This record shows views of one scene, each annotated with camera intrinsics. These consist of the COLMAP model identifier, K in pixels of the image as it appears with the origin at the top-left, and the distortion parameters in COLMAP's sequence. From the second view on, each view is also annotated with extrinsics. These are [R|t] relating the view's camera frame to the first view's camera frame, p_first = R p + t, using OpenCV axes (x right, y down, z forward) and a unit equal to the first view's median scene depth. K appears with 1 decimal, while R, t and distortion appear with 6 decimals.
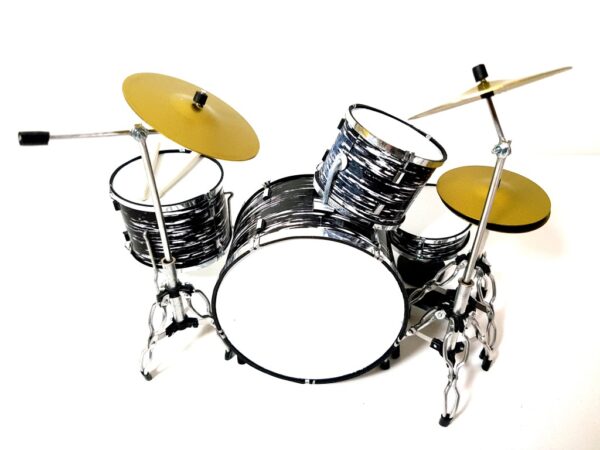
lens RADIAL K [[443.9, 0, 300.0], [0, 443.9, 225.0], [0, 0, 1]] dist [0.169171, -0.426279]
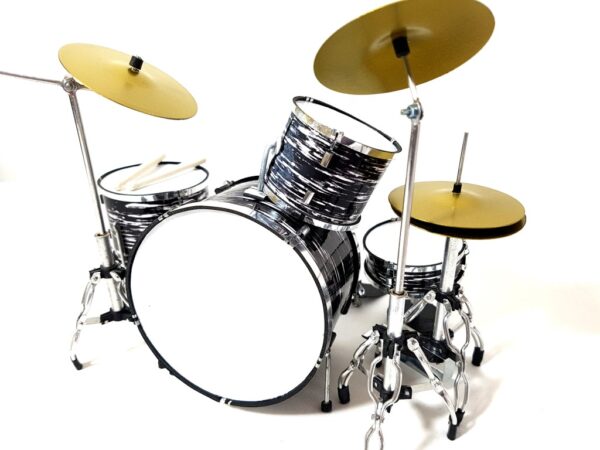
lens RADIAL K [[443.9, 0, 300.0], [0, 443.9, 225.0], [0, 0, 1]] dist [0.169171, -0.426279]
pose [[0.965647, 0.111363, -0.234787, 0.364784], [-0.159470, 0.967336, -0.197056, 0.191297], [0.205173, 0.227727, 0.951864, 0.151201]]
